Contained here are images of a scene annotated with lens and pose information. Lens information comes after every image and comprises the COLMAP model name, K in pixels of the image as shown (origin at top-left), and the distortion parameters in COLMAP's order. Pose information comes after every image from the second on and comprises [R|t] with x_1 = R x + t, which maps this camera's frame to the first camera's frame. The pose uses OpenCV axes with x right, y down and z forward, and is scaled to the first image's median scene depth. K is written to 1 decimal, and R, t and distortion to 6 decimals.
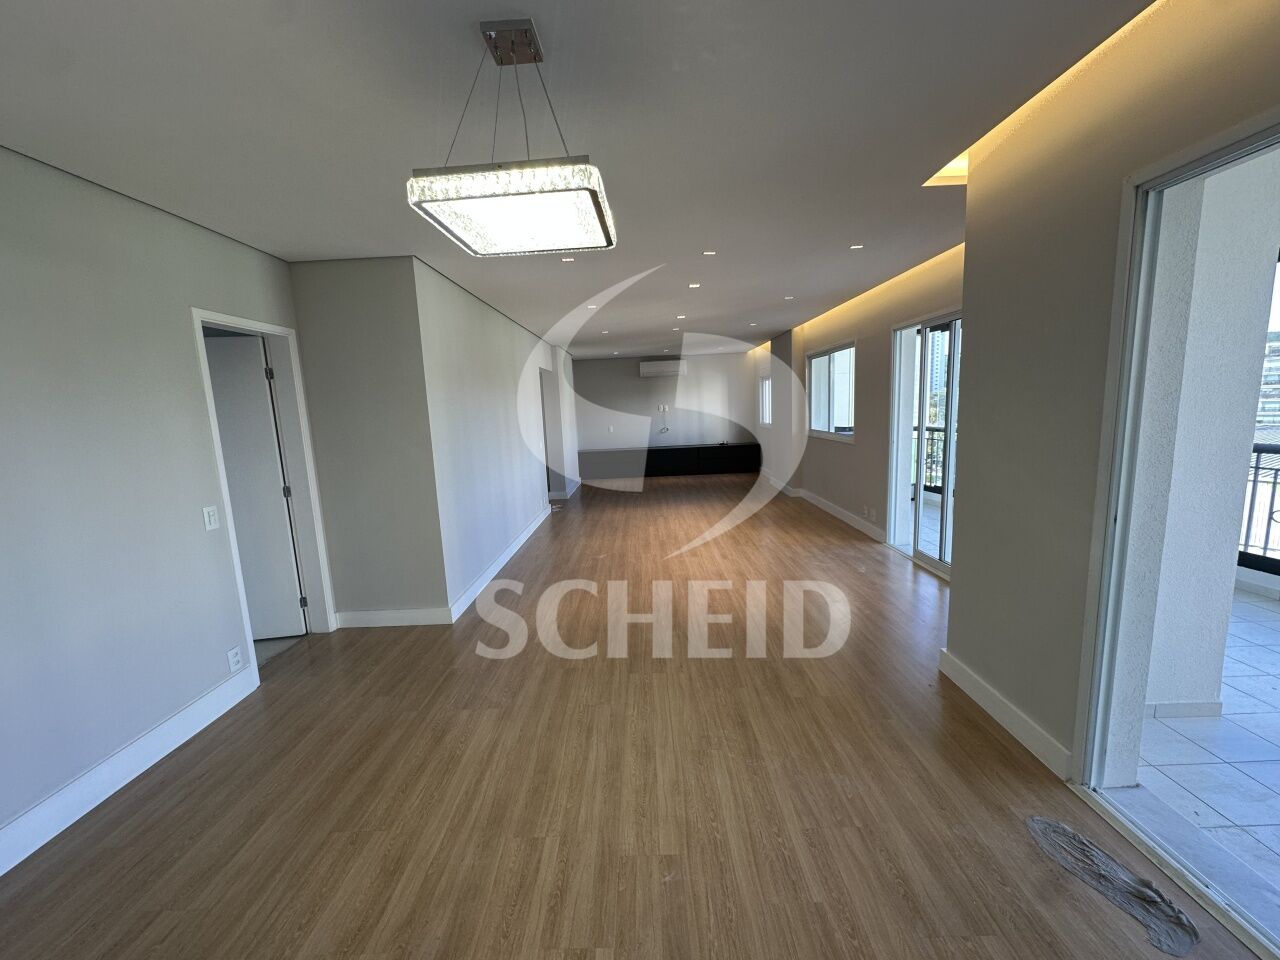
lens RADIAL K [[505.6, 0, 637.5], [0, 505.6, 481.7], [0, 0, 1]] dist [-0.002591, -0.000232]
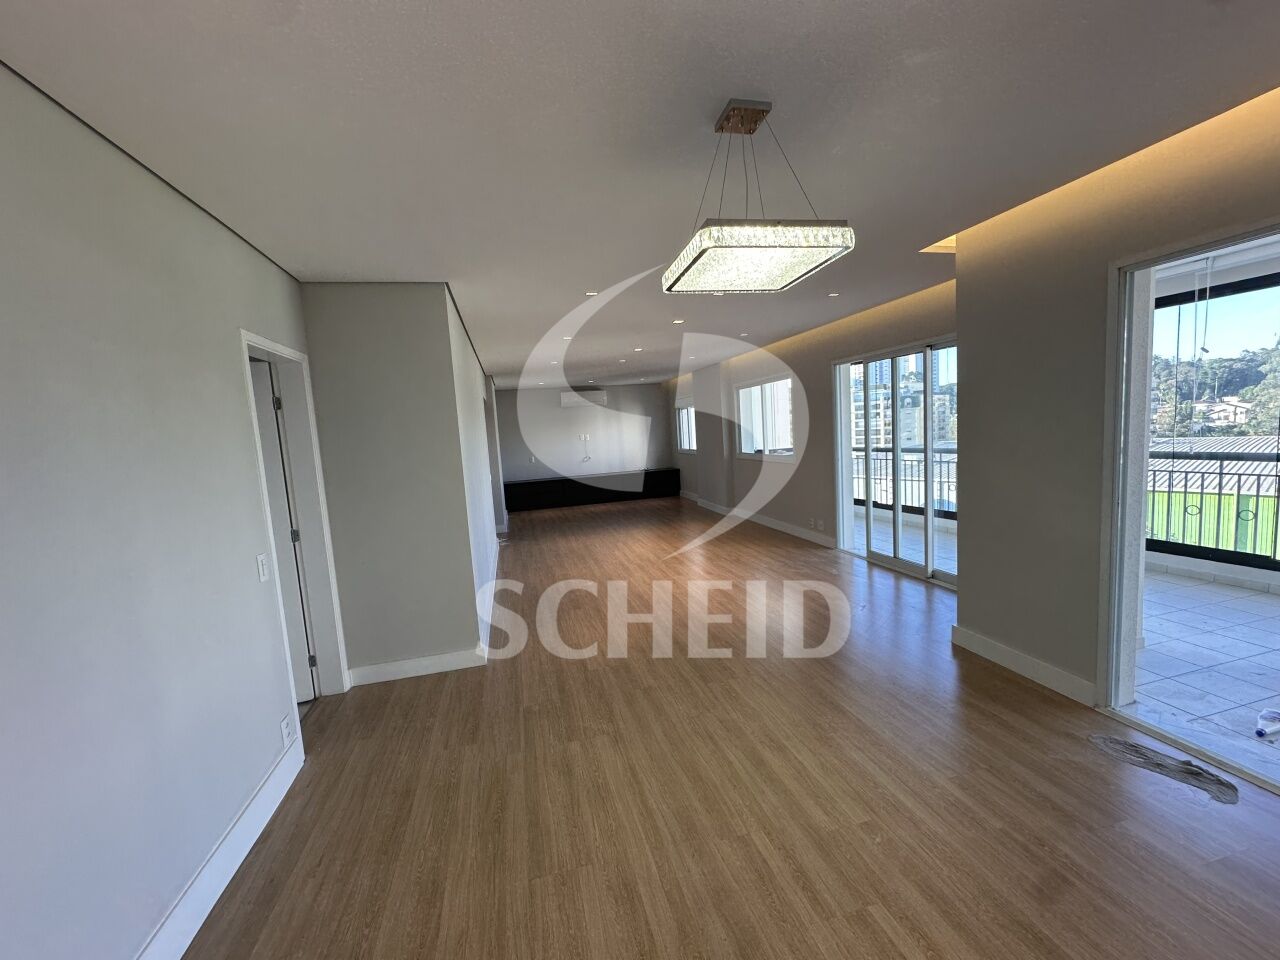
lens RADIAL K [[505.6, 0, 637.5], [0, 505.6, 481.7], [0, 0, 1]] dist [-0.002591, -0.000232]
pose [[0.967664, -0.044040, 0.248367, -0.413783], [0.058653, 0.996936, -0.051746, 0.007819], [-0.245327, 0.064640, 0.967283, -0.007042]]
